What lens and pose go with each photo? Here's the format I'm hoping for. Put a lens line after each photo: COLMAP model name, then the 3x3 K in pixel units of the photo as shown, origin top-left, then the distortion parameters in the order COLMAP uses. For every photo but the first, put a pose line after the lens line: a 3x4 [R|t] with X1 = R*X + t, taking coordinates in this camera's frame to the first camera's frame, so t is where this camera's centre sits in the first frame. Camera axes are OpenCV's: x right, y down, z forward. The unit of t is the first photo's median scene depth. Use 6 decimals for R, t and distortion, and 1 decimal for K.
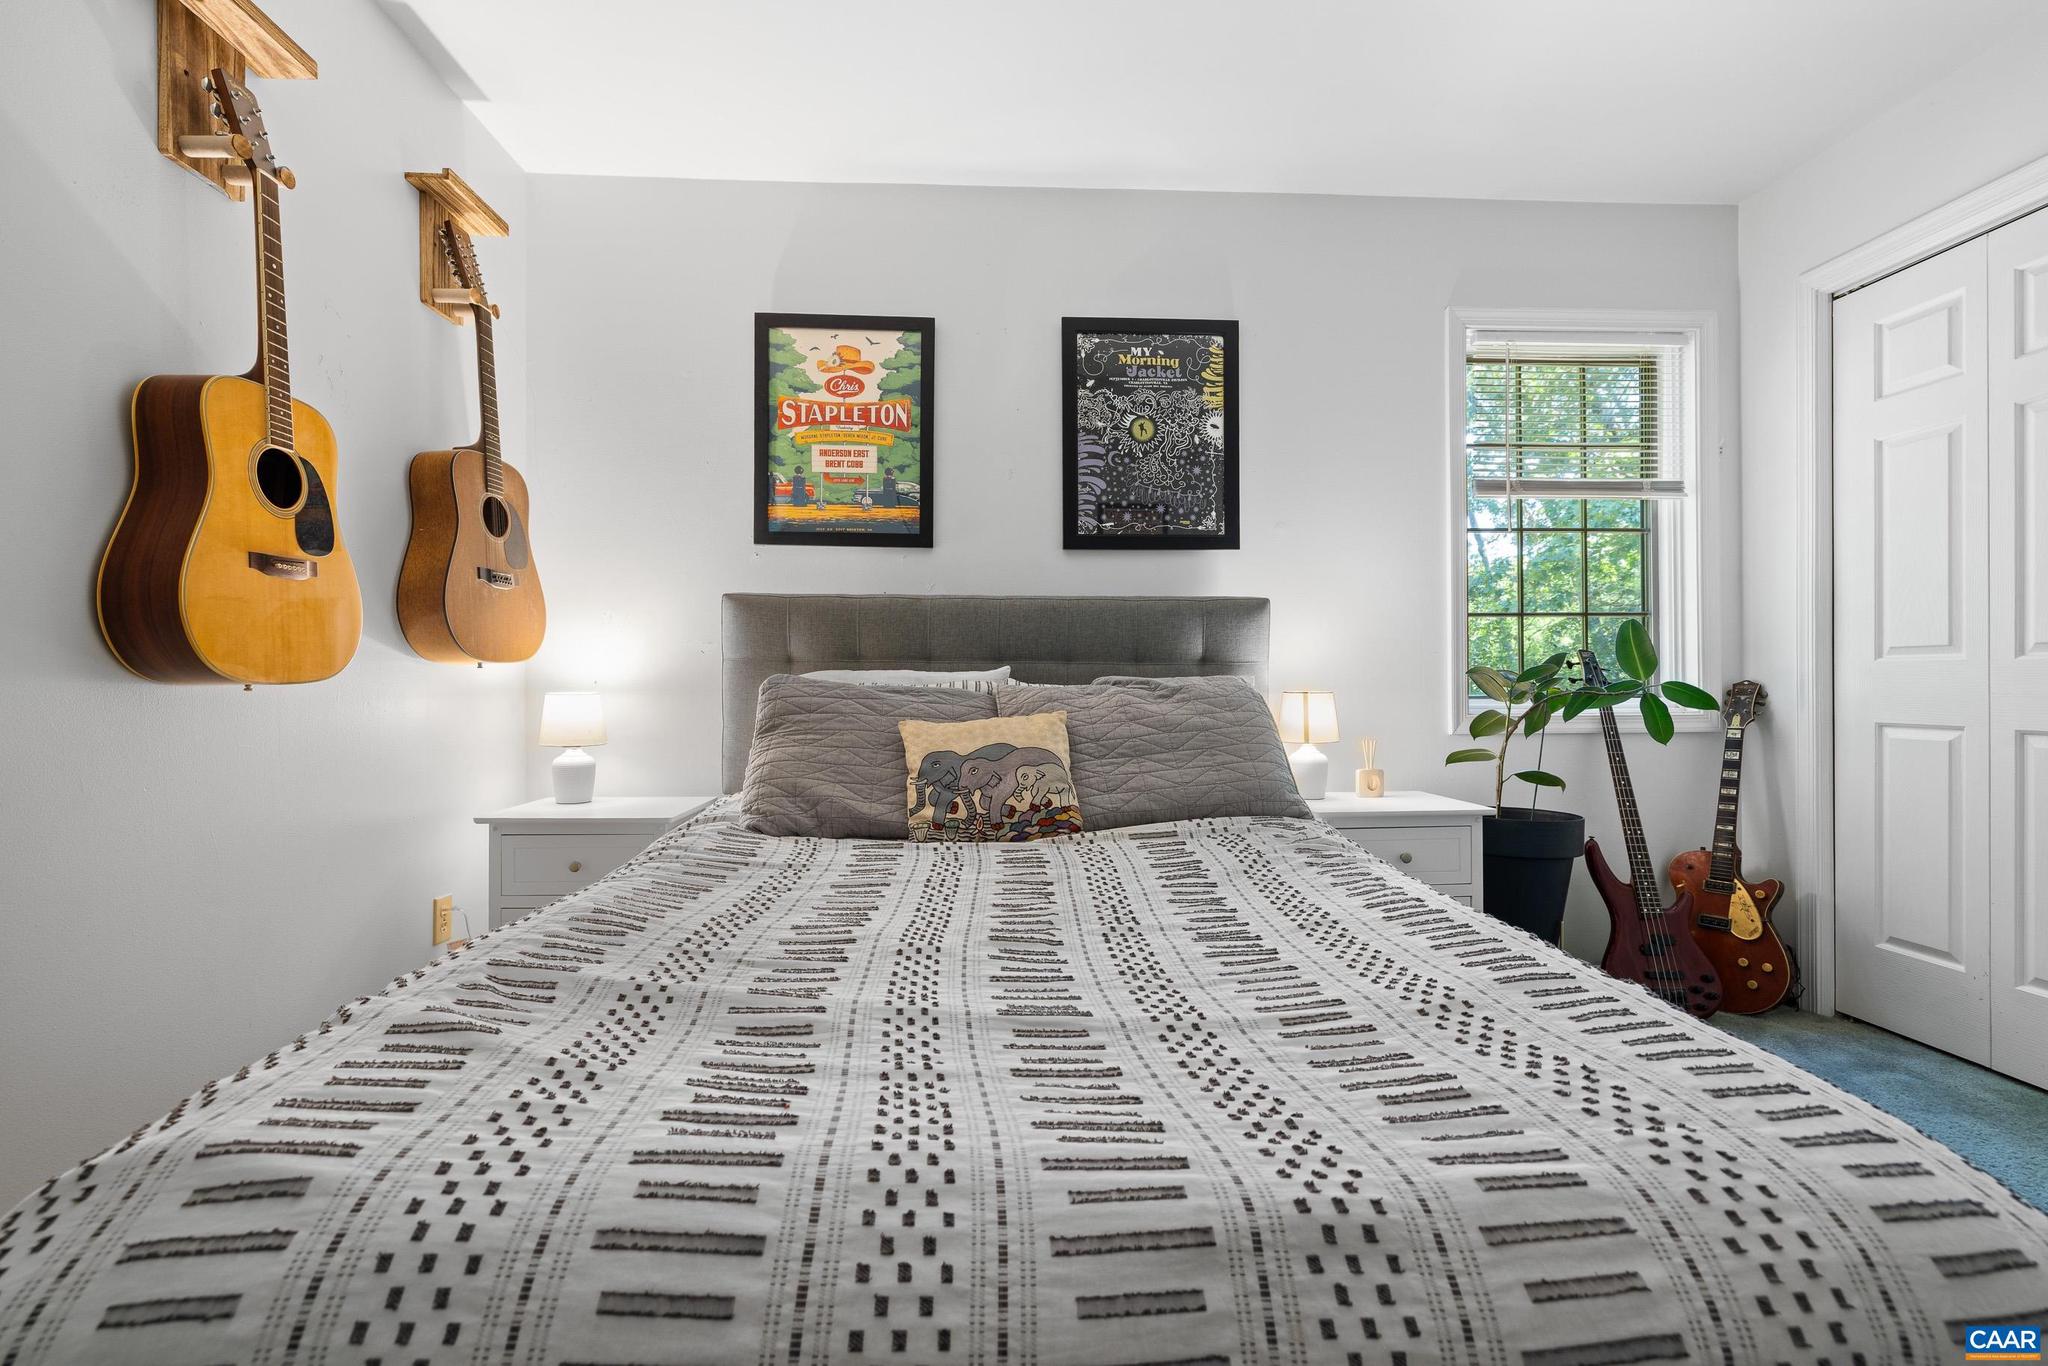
lens RADIAL K [[863.5, 0, 1028.5], [0, 863.5, 686.4], [0, 0, 1]] dist [0.001059, -0.000558]
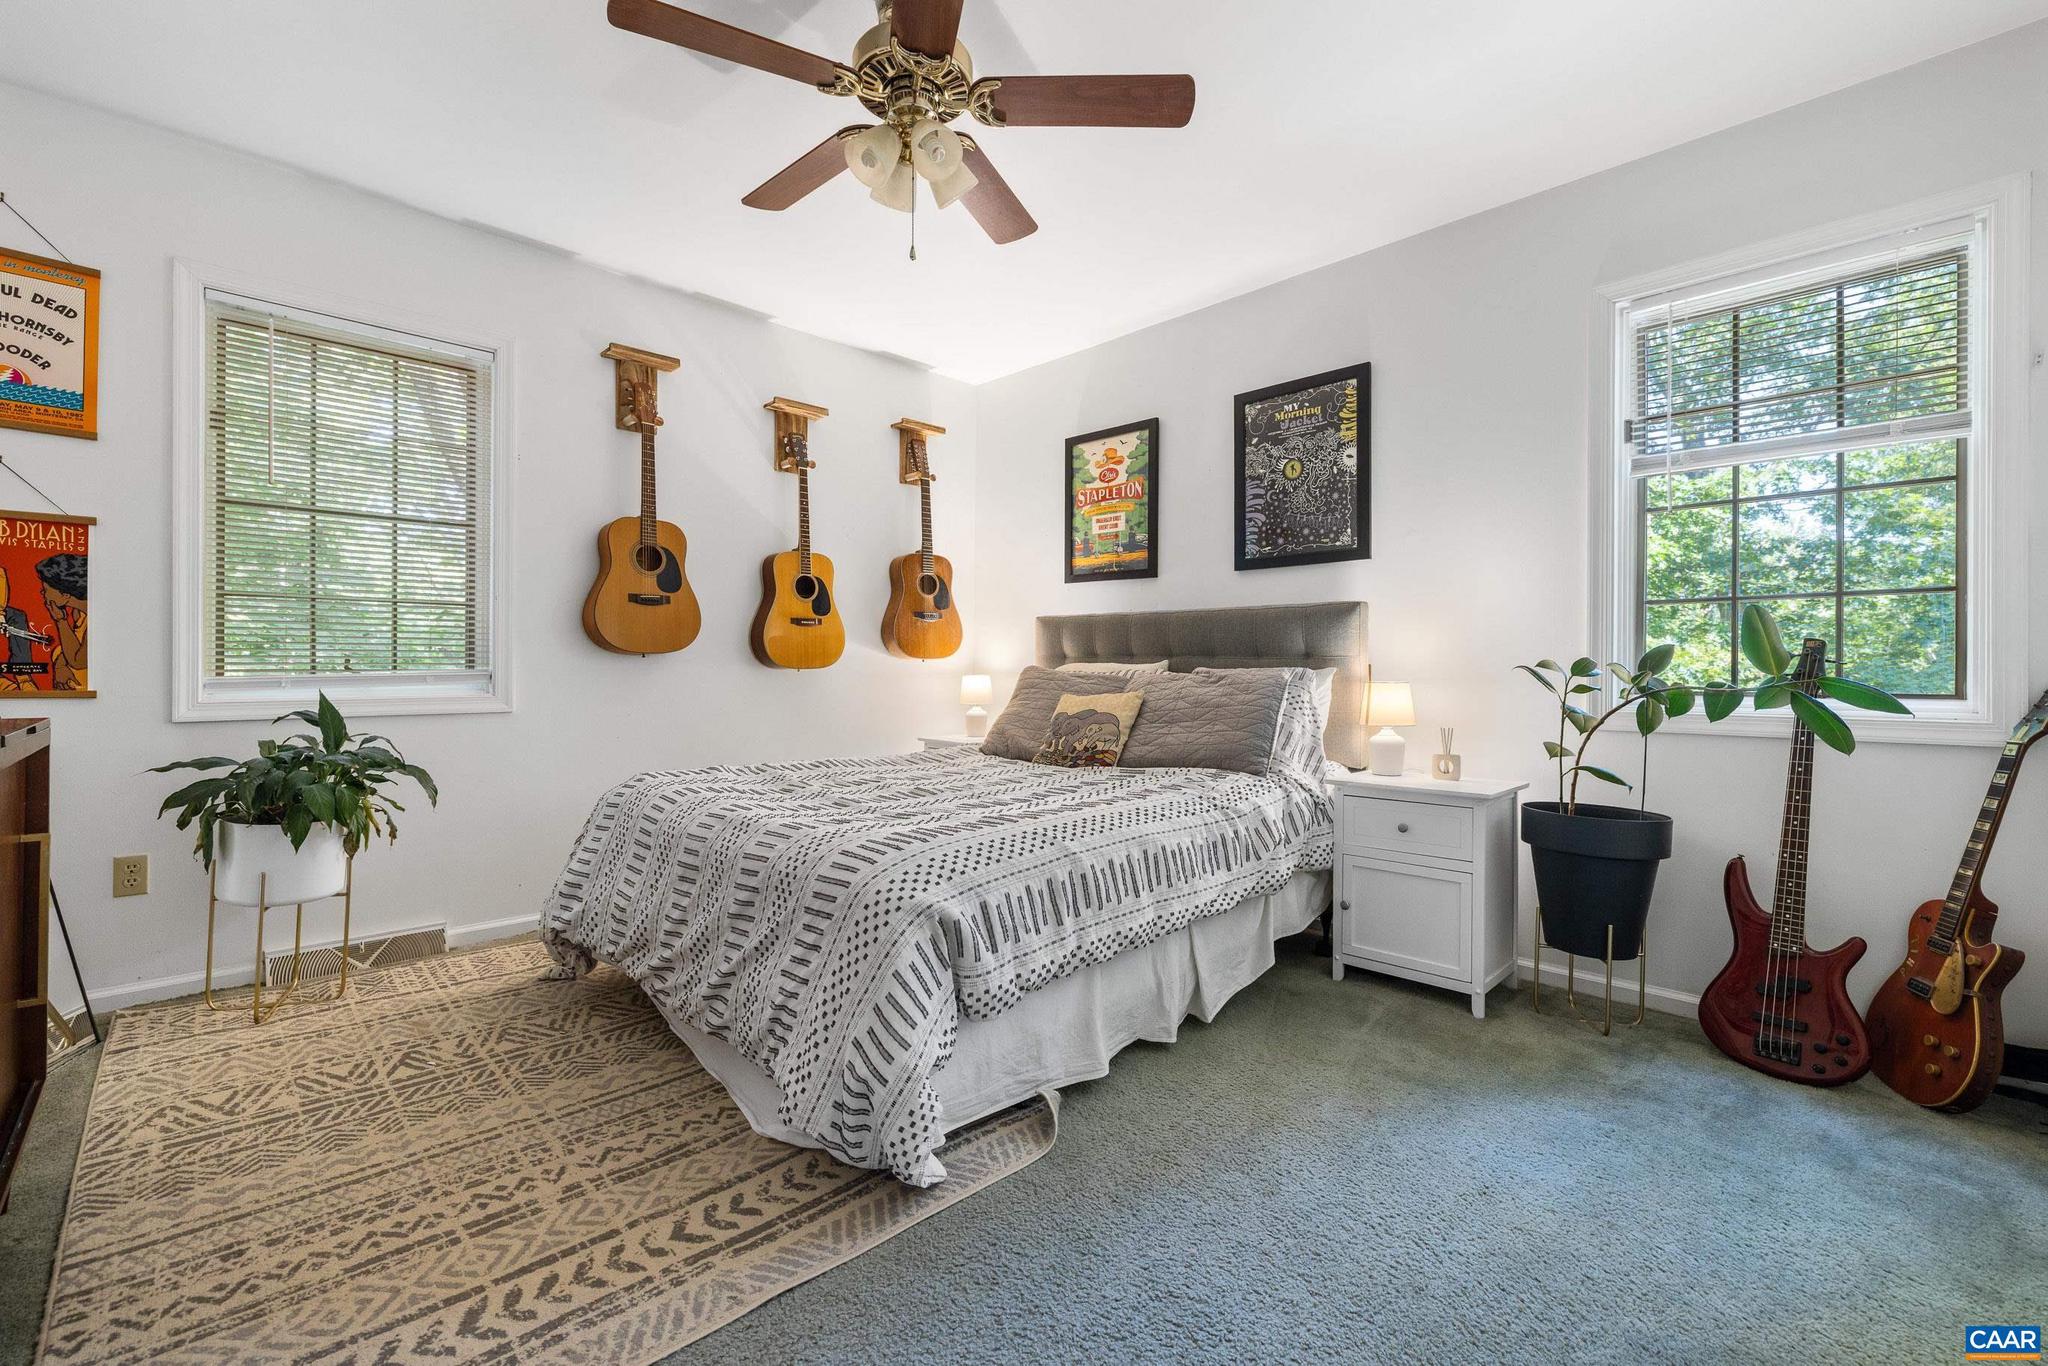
lens RADIAL K [[831.2, 0, 1016.9], [0, 831.2, 677.1], [0, 0, 1]] dist [-0.001913, 0.000007]
pose [[0.676406, 0.012861, -0.736416, 0.752347], [-0.012384, 0.999905, 0.006088, -0.000874], [0.736425, 0.005002, 0.676501, -0.101407]]
